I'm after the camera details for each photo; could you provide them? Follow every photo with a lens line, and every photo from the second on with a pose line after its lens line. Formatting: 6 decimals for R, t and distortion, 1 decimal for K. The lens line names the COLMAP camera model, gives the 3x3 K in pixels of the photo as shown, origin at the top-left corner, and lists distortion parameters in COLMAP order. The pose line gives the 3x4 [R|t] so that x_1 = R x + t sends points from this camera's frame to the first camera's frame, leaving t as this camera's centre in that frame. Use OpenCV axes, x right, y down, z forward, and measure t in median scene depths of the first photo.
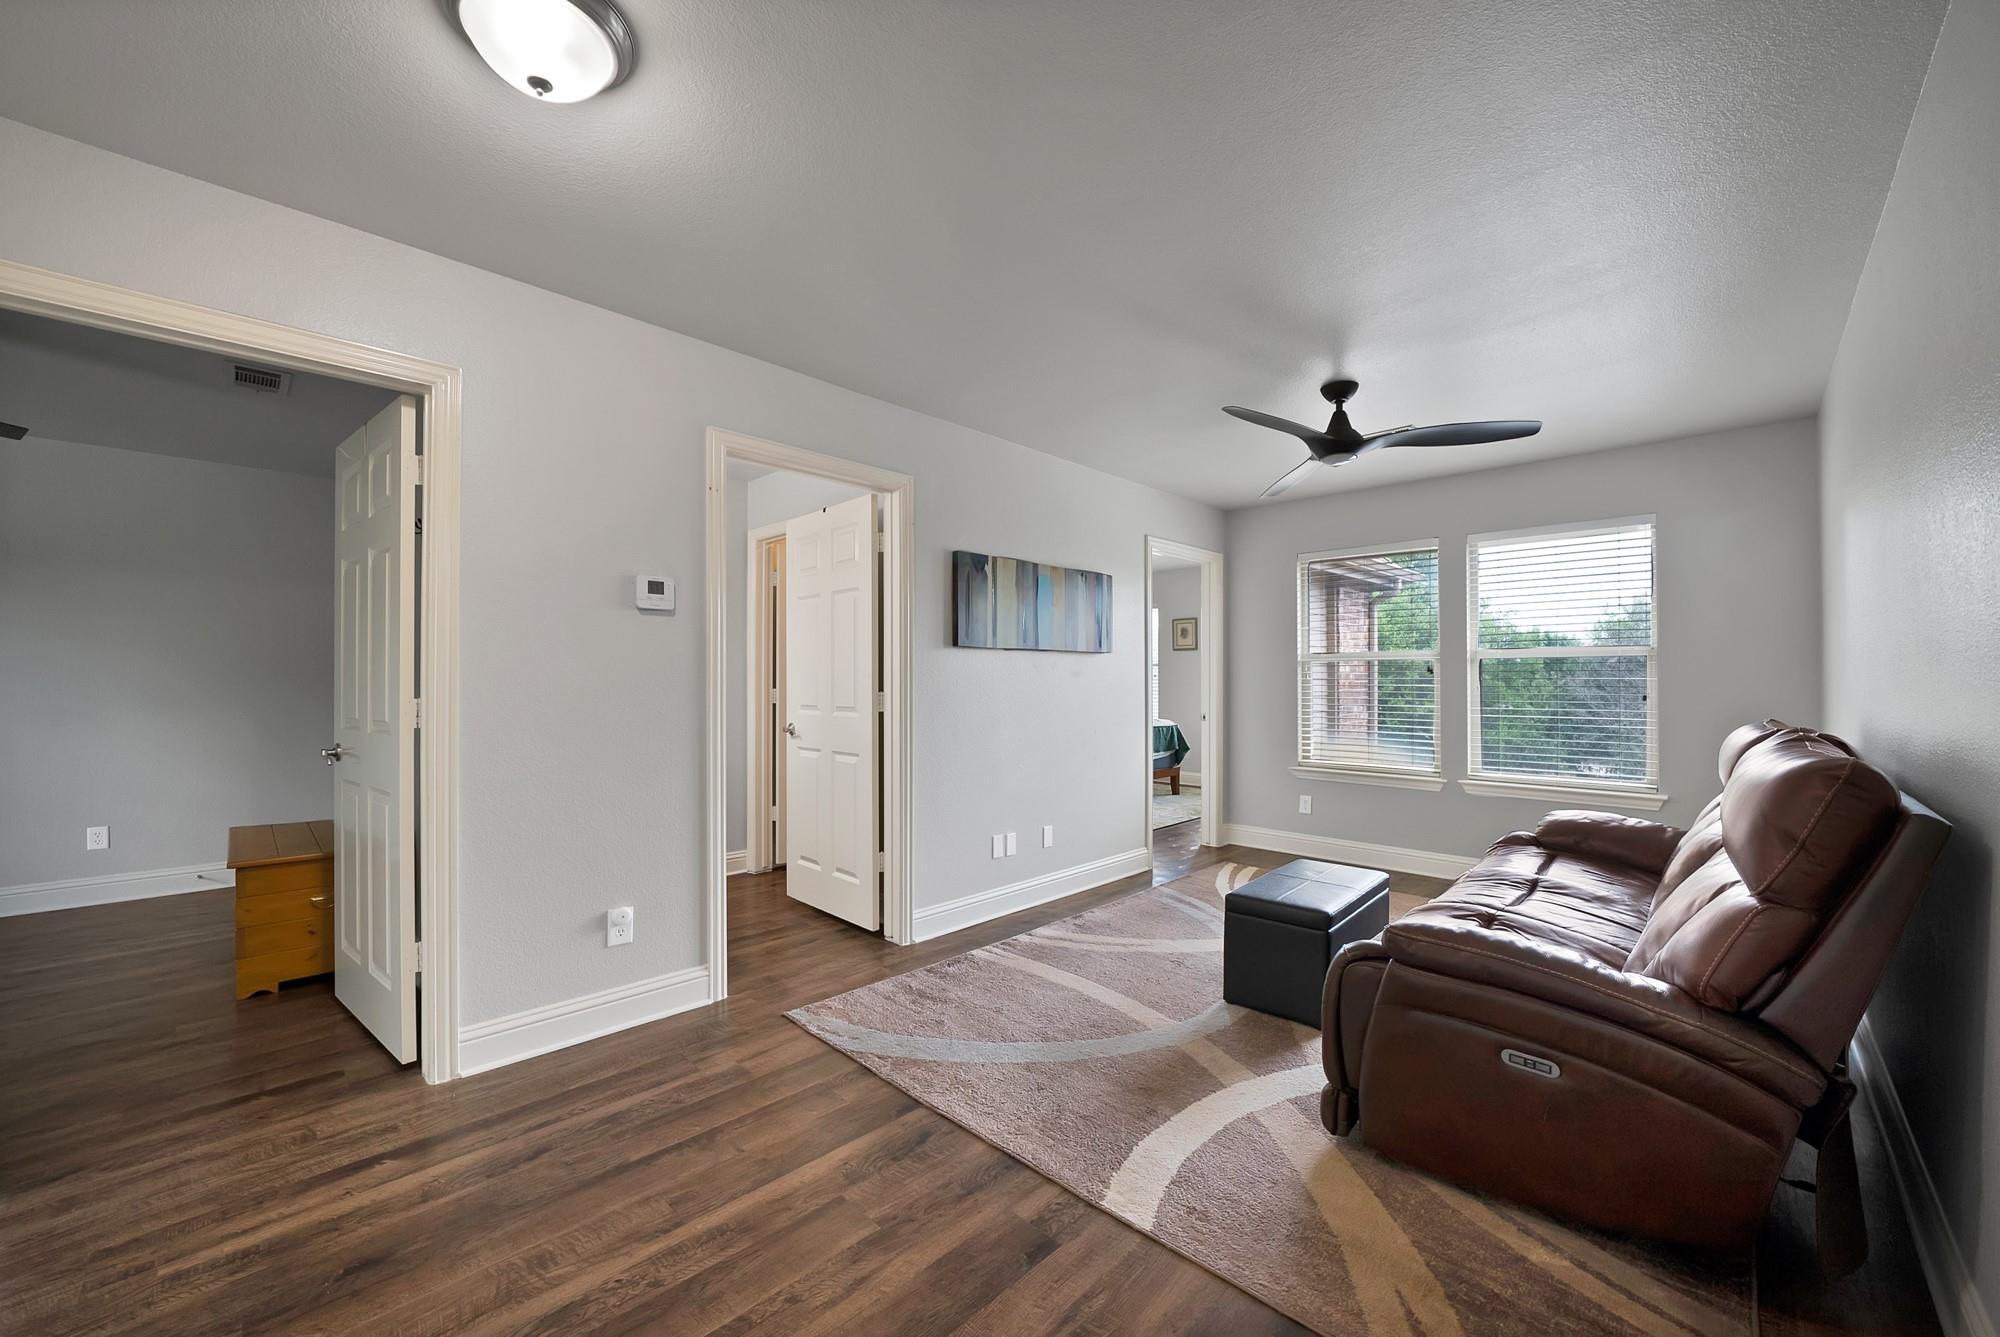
lens RADIAL K [[723.8, 0, 990.5], [0, 723.8, 681.6], [0, 0, 1]] dist [-0.023253, 0.000391]
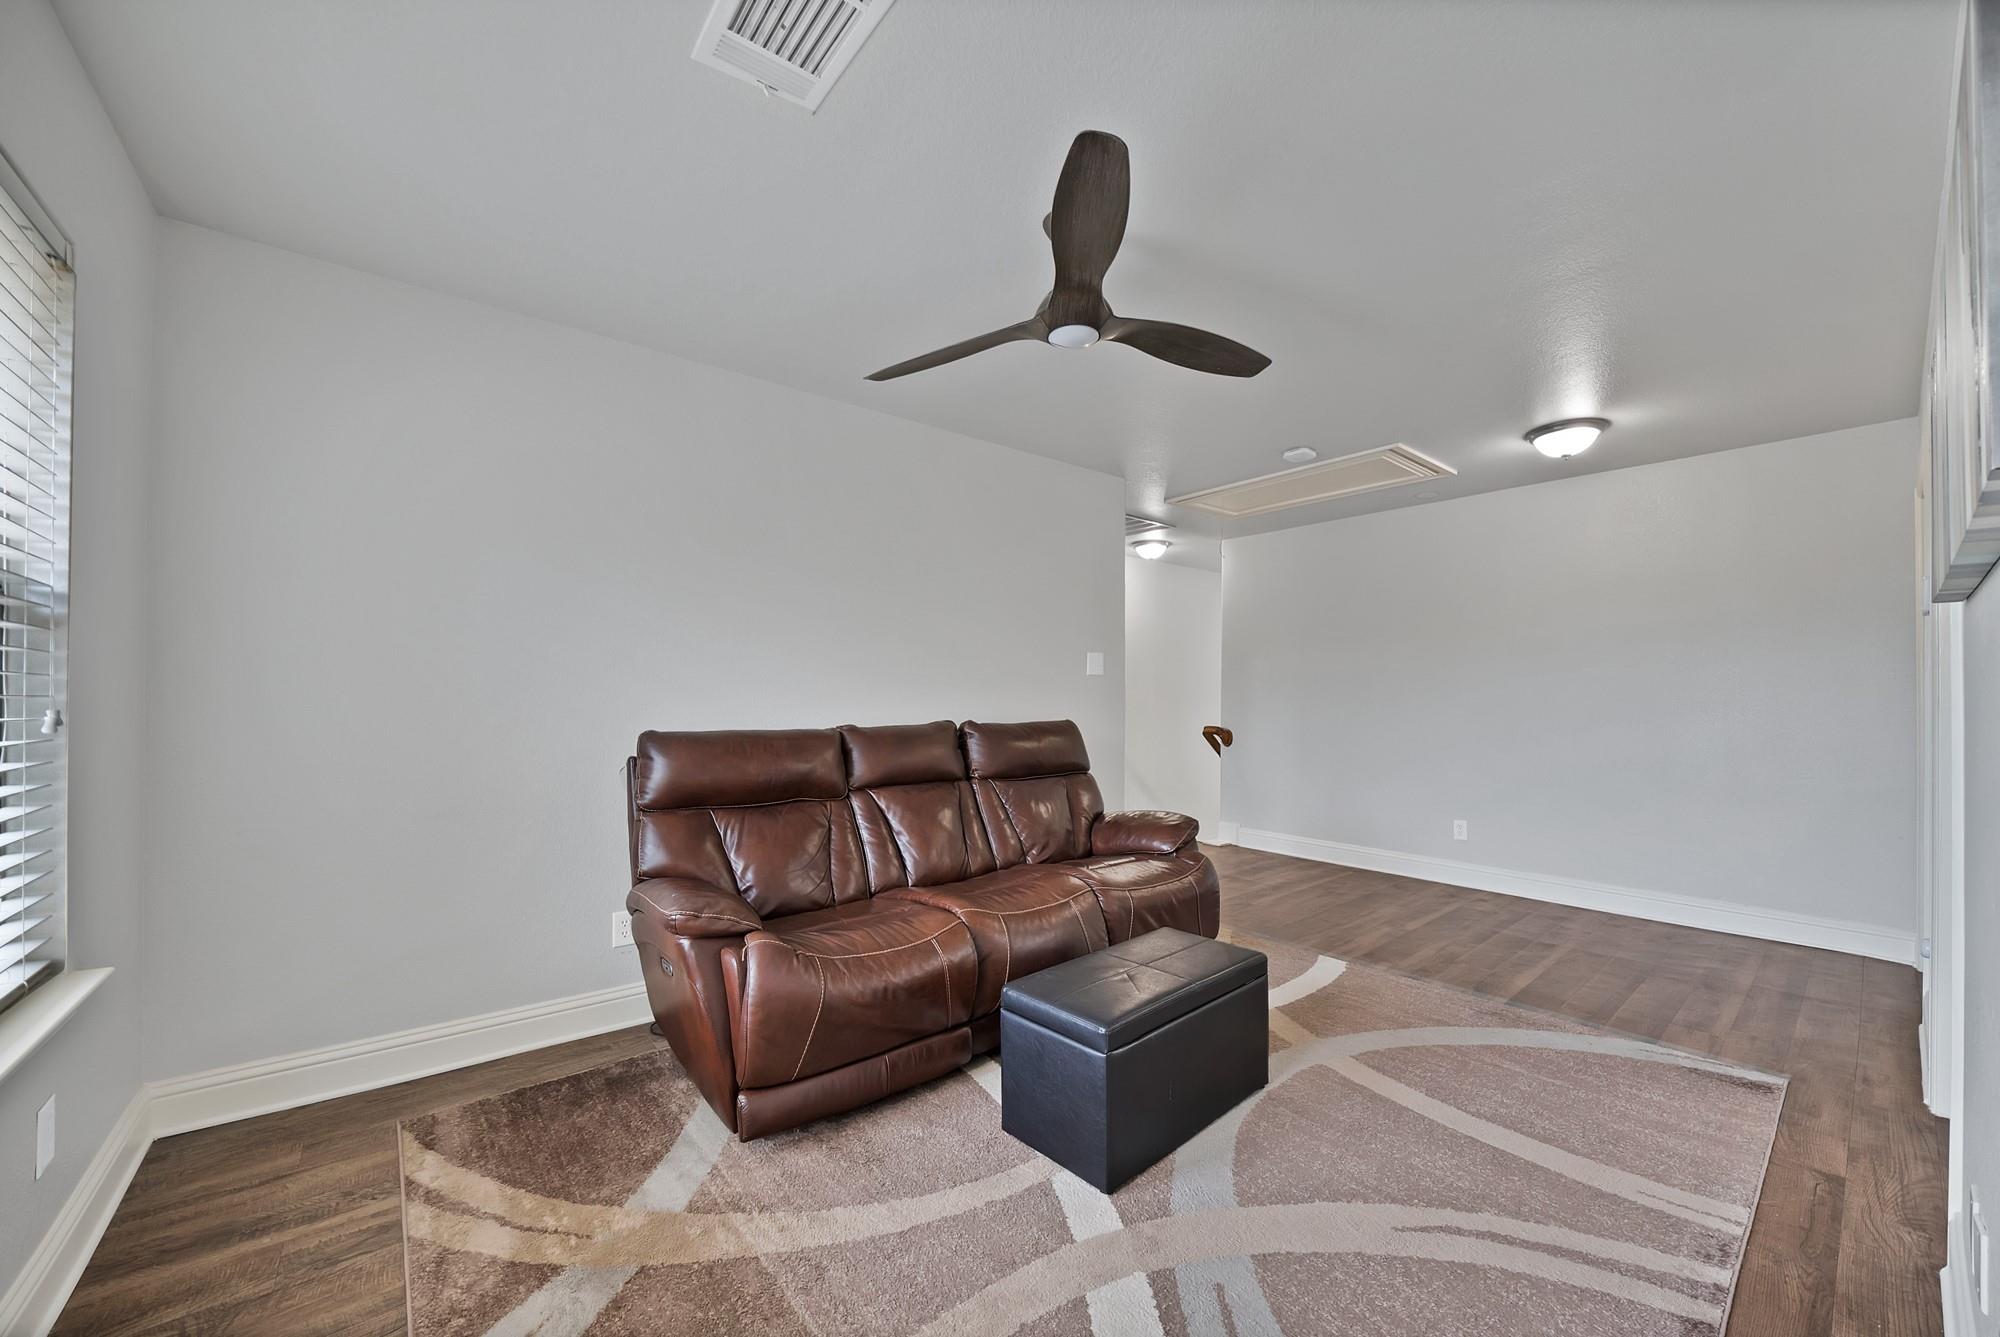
lens RADIAL K [[723.8, 0, 990.5], [0, 723.8, 681.6], [0, 0, 1]] dist [-0.023253, 0.000391]
pose [[-0.994394, 0.001394, 0.105725, 0.593682], [0.000413, 0.999957, -0.009298, -0.011270], [-0.105734, -0.009203, -0.994352, 1.995696]]
